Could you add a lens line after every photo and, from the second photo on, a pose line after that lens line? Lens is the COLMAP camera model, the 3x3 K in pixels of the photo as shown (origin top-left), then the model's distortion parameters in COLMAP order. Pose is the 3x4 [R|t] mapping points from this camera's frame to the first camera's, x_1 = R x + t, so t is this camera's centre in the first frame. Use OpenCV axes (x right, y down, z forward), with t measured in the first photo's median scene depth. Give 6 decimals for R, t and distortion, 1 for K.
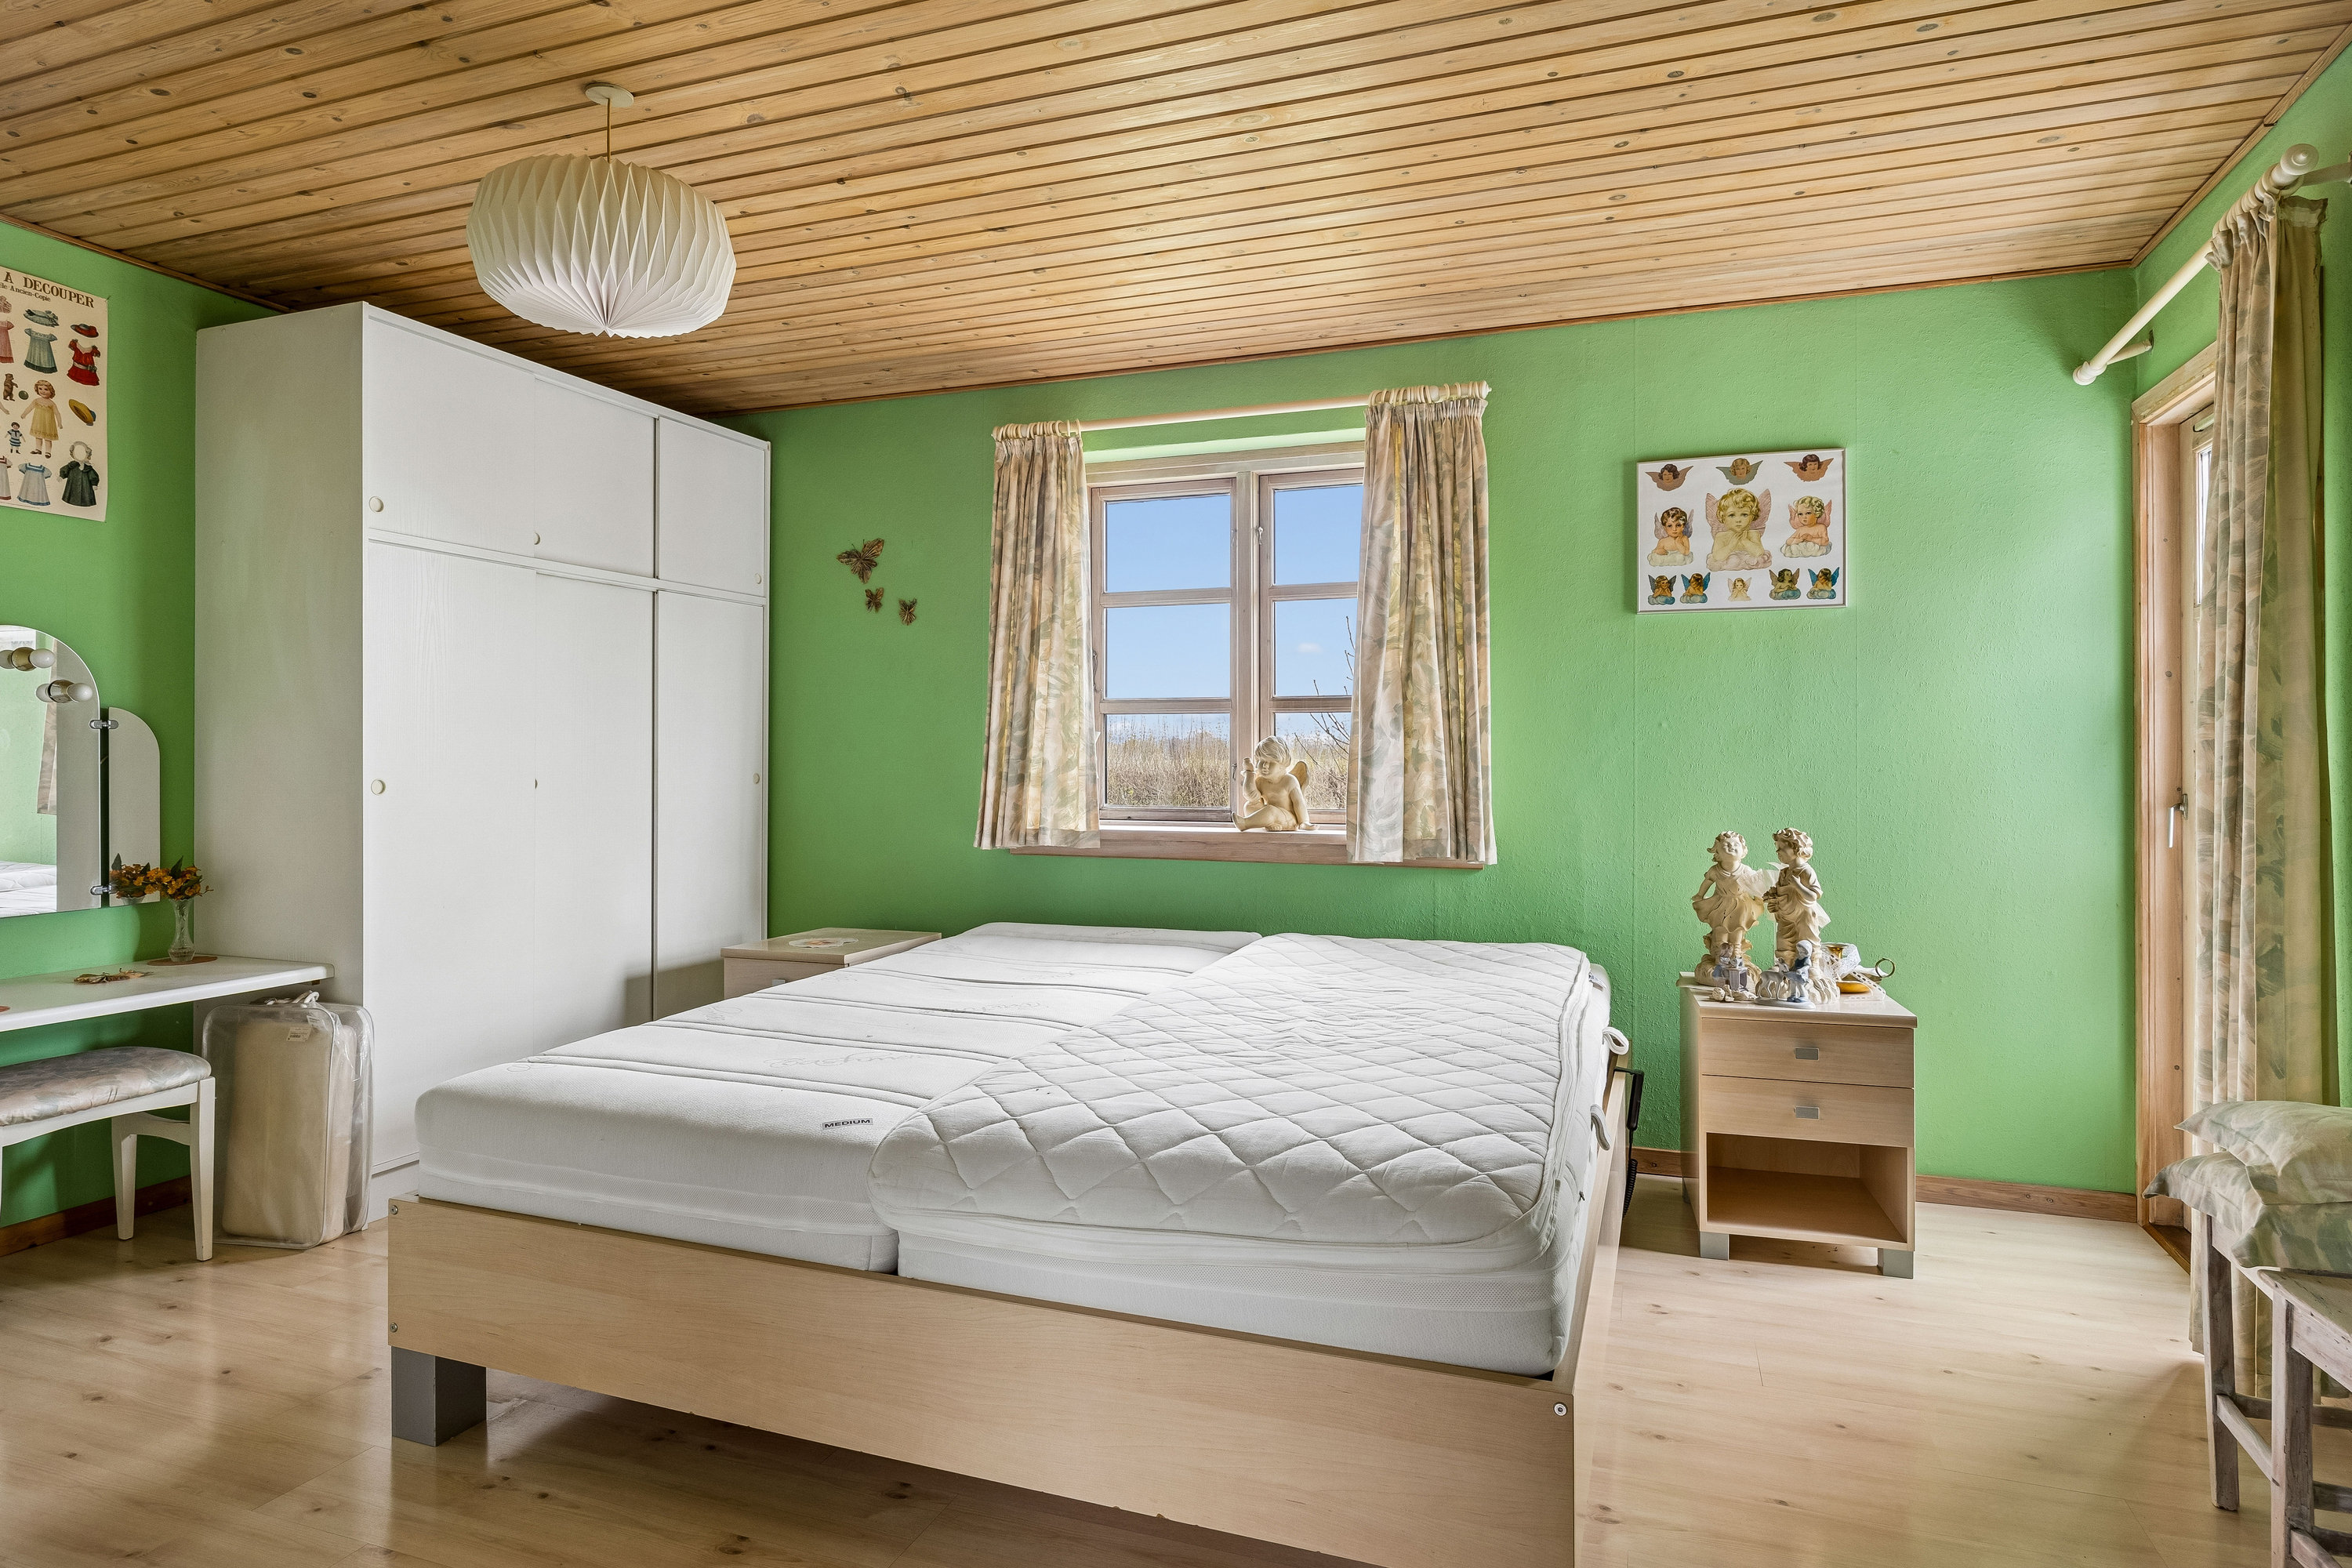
lens RADIAL K [[1306.2, 0, 1169.3], [0, 1306.2, 763.4], [0, 0, 1]] dist [-0.003133, -0.001118]
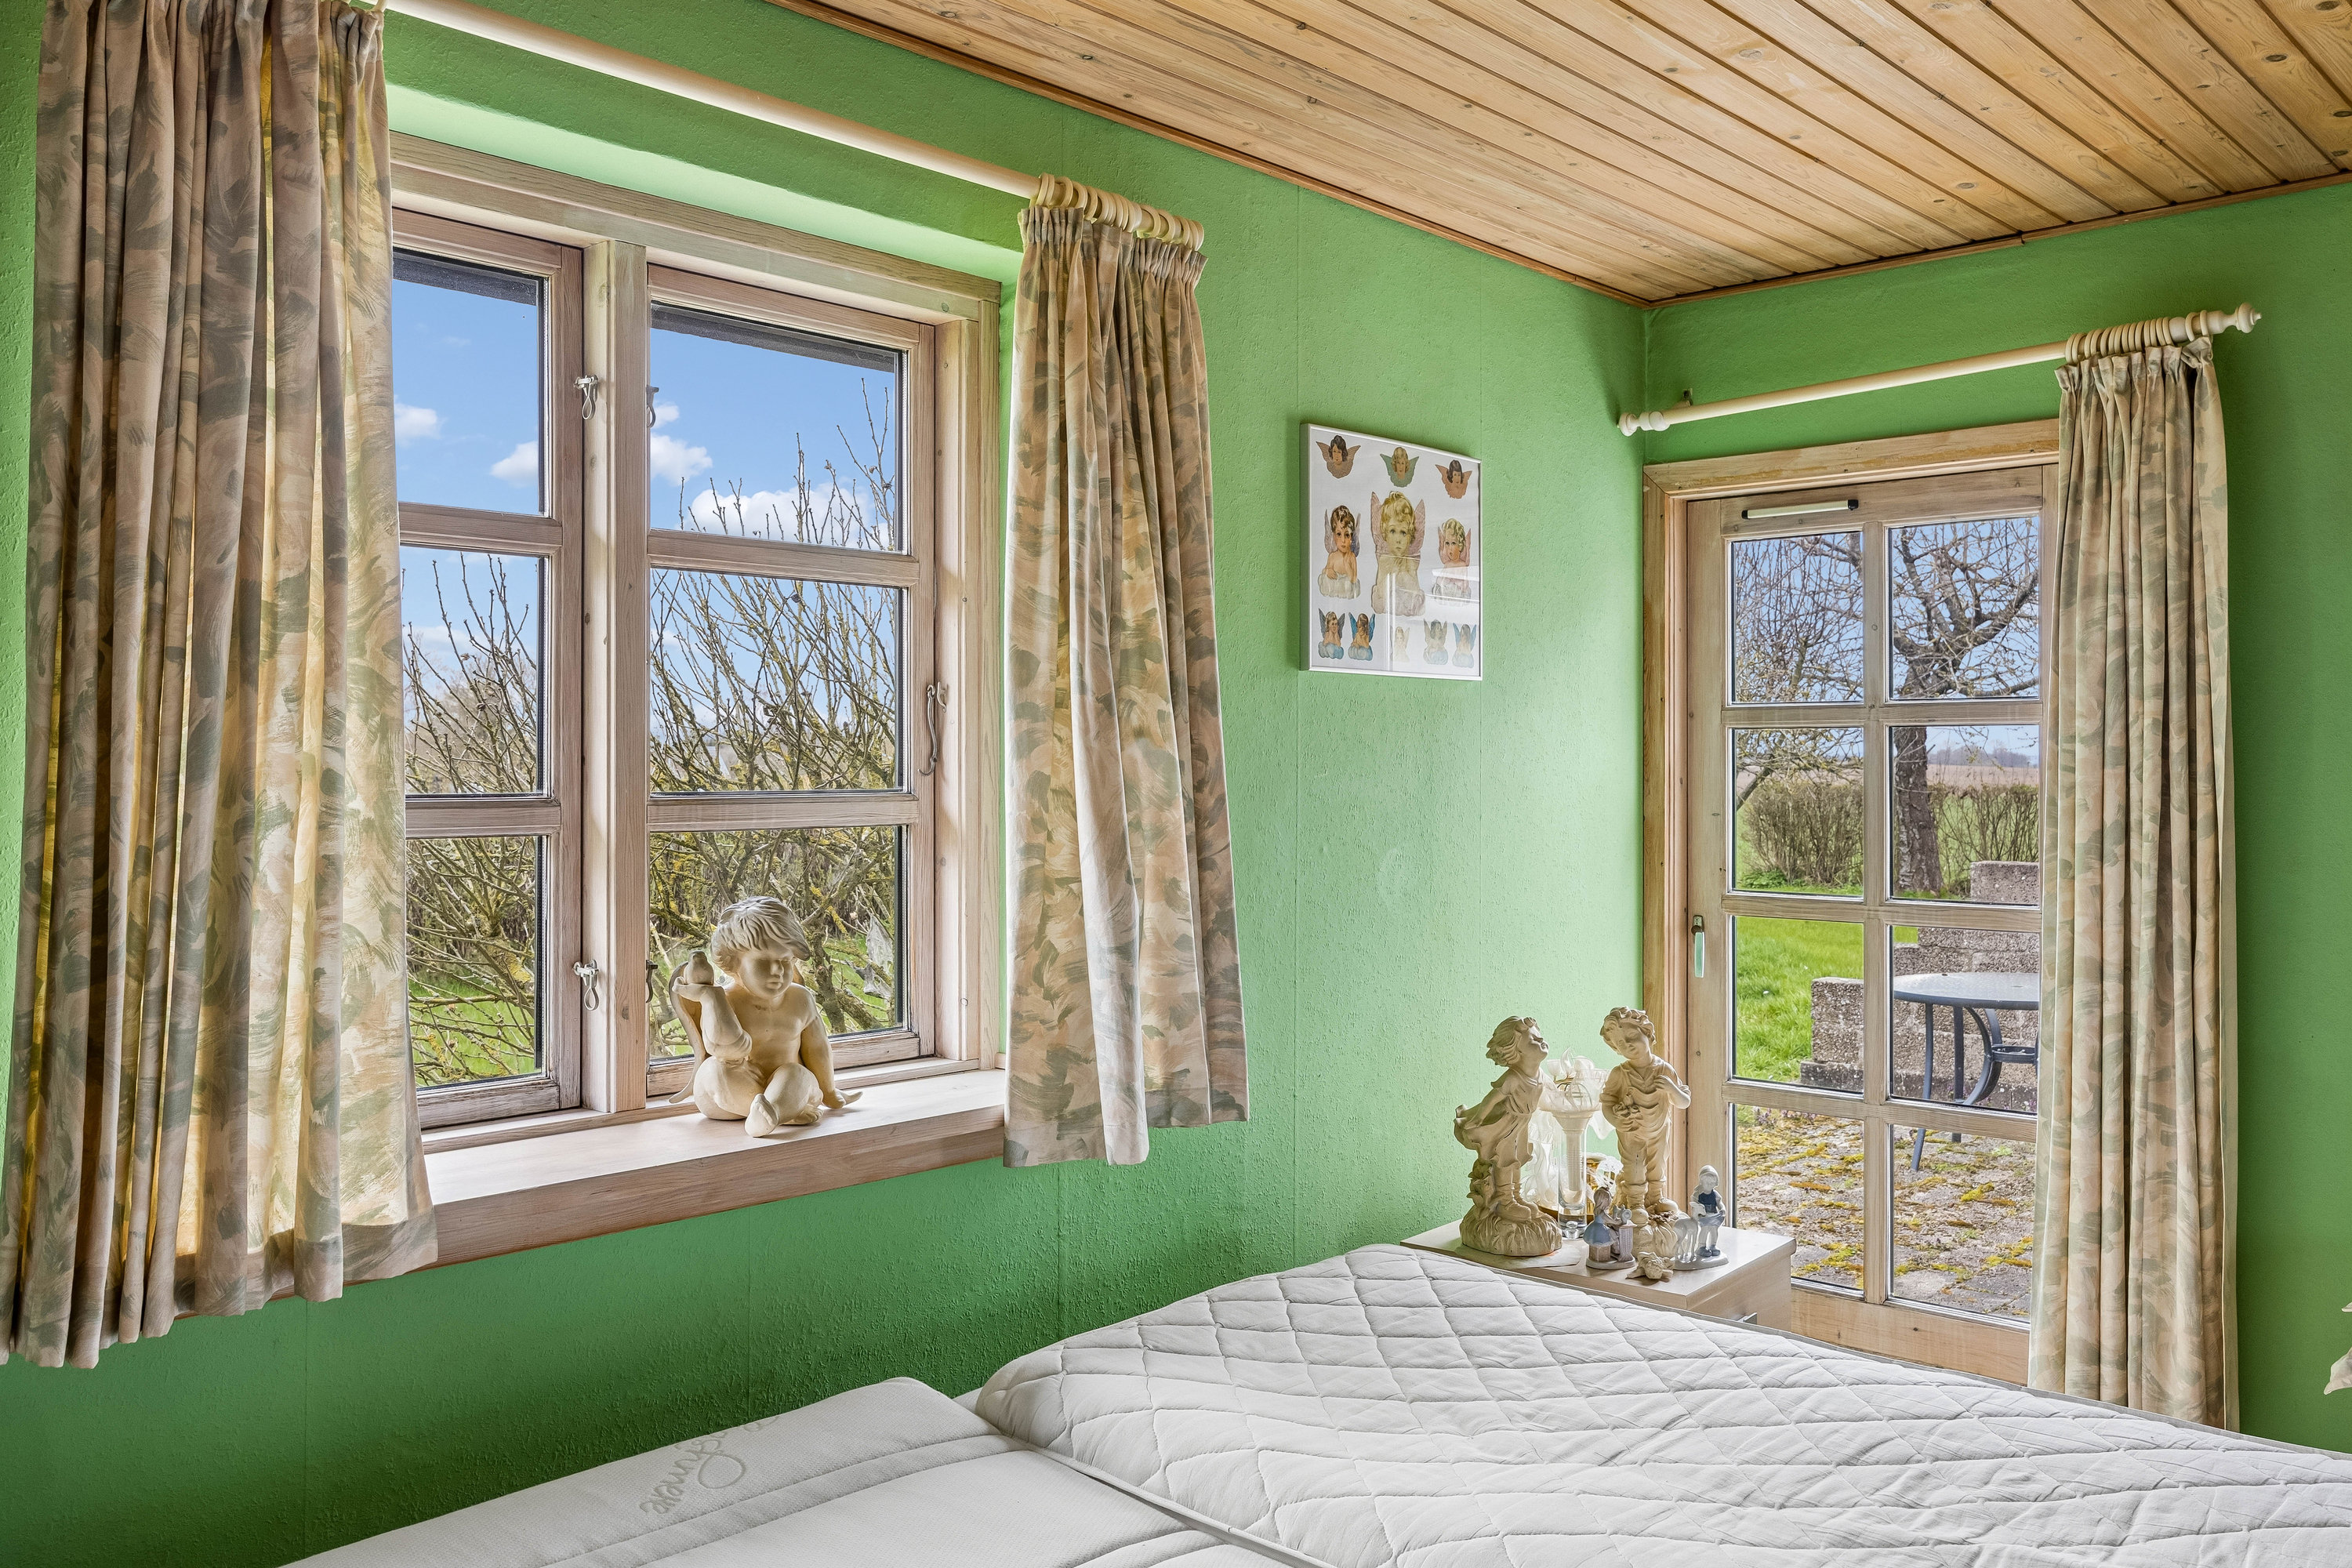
lens RADIAL K [[1915.9, 0, 1177.0], [0, 1915.9, 781.4], [0, 0, 1]] dist [-0.003723, 0.003462]
pose [[0.374937, -0.011084, 0.926984, -0.326232], [0.006339, 0.999936, 0.009393, -0.046598], [-0.927029, 0.002354, 0.374983, 0.471096]]
